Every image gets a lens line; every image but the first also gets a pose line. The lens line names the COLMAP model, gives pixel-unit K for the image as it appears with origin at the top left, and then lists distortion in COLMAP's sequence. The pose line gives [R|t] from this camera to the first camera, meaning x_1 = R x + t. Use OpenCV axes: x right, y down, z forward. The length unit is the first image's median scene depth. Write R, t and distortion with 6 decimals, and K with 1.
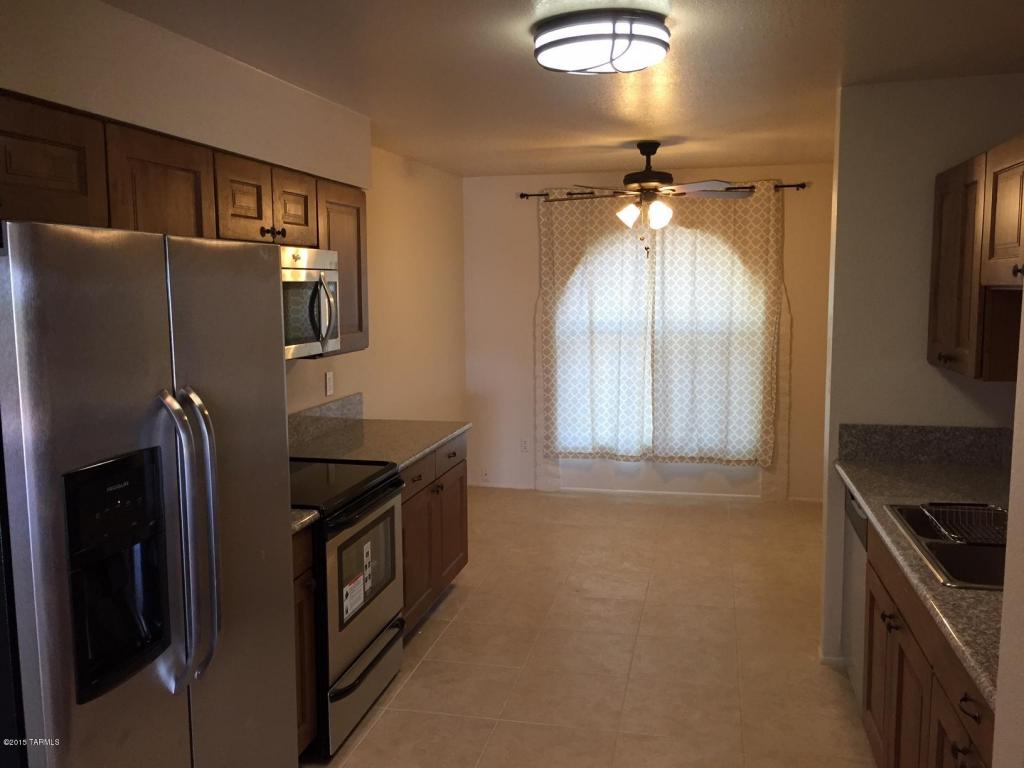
lens RADIAL K [[875.9, 0, 515.3], [0, 875.9, 379.3], [0, 0, 1]] dist [0.081203, -0.120399]
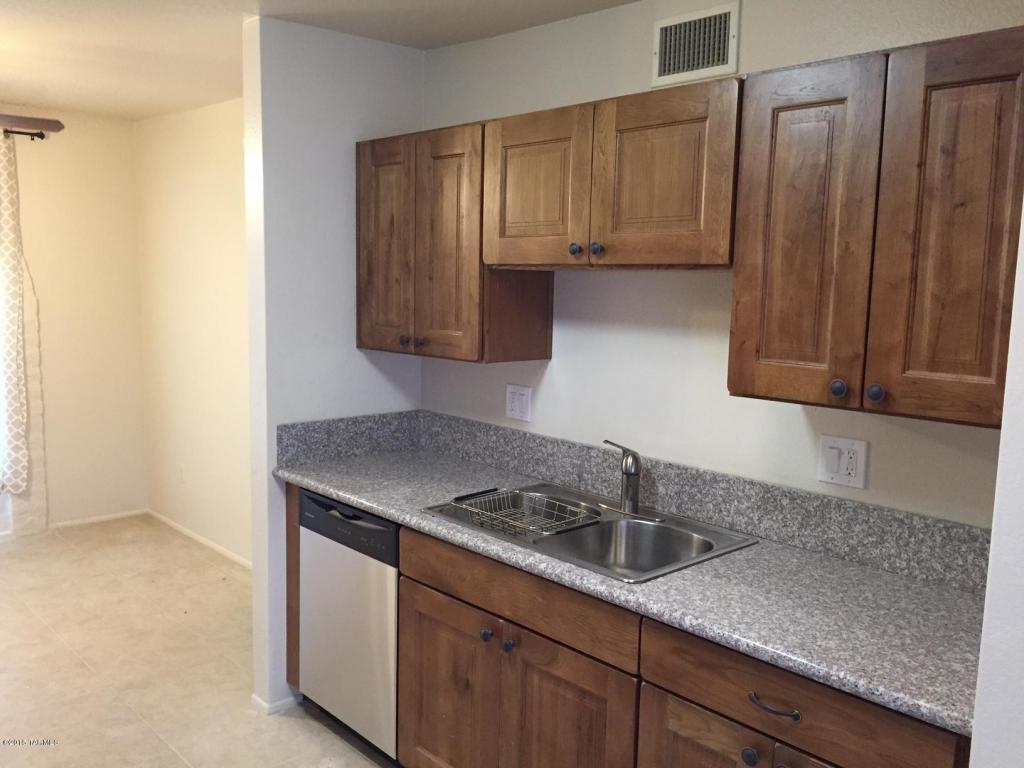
lens RADIAL K [[875.9, 0, 515.3], [0, 875.9, 379.3], [0, 0, 1]] dist [0.081203, -0.120399]
pose [[0.557287, -0.075088, 0.826918, -0.355230], [0.062276, 0.996877, 0.048551, -0.035707], [-0.827982, 0.024441, 0.560223, 0.623343]]
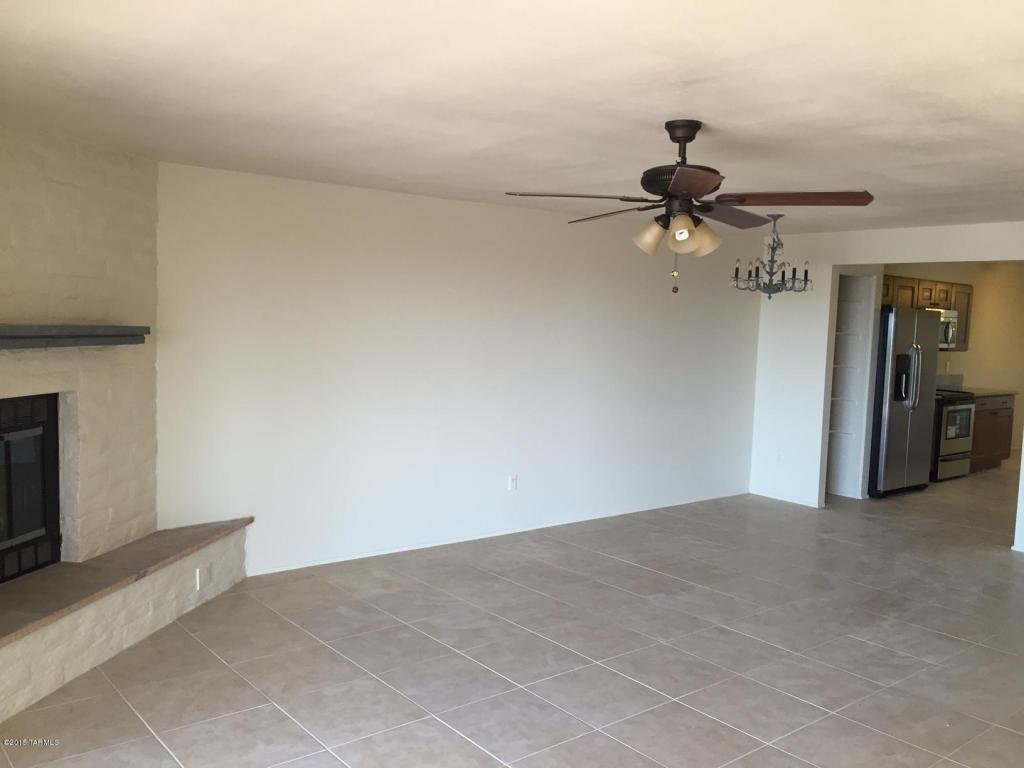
lens RADIAL K [[875.9, 0, 515.3], [0, 875.9, 379.3], [0, 0, 1]] dist [0.081203, -0.120399]
pose [[0.791059, 0.083996, -0.605946, 0.198006], [-0.111862, 0.993689, -0.008290, 0.120501], [0.601426, 0.074341, 0.795462, -0.998200]]
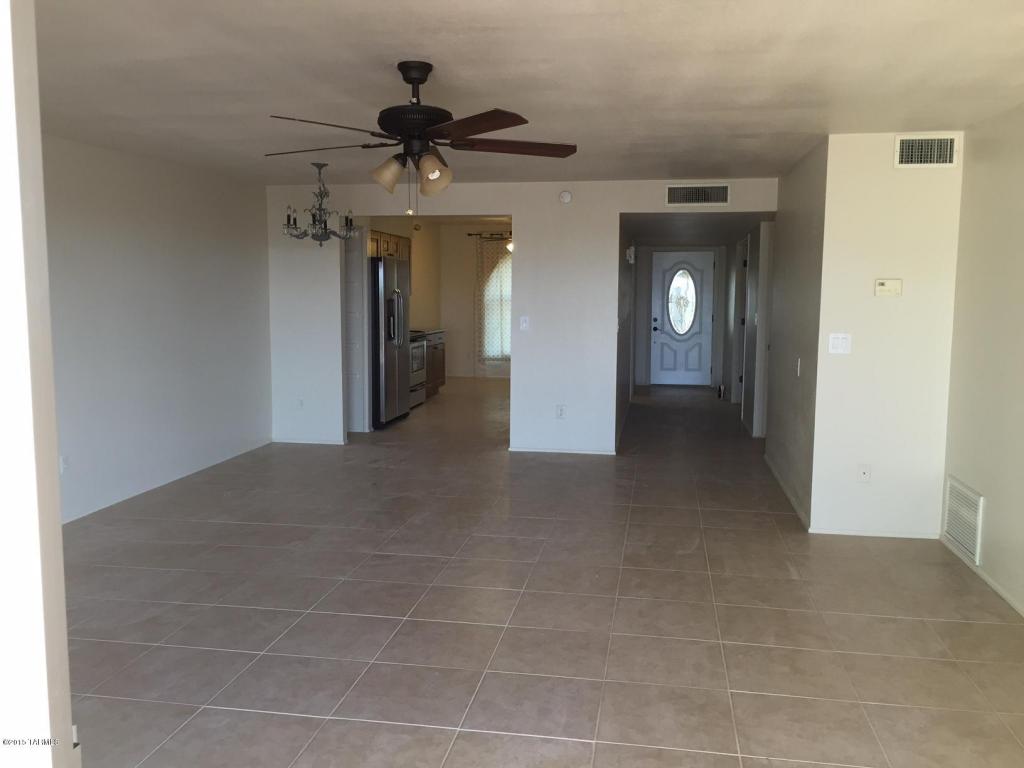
lens RADIAL K [[875.9, 0, 515.3], [0, 875.9, 379.3], [0, 0, 1]] dist [0.081203, -0.120399]
pose [[0.998346, 0.010818, 0.056470, 0.003597], [-0.010397, 0.999916, -0.007750, 0.147815], [-0.056549, 0.007150, 0.998374, -1.069624]]
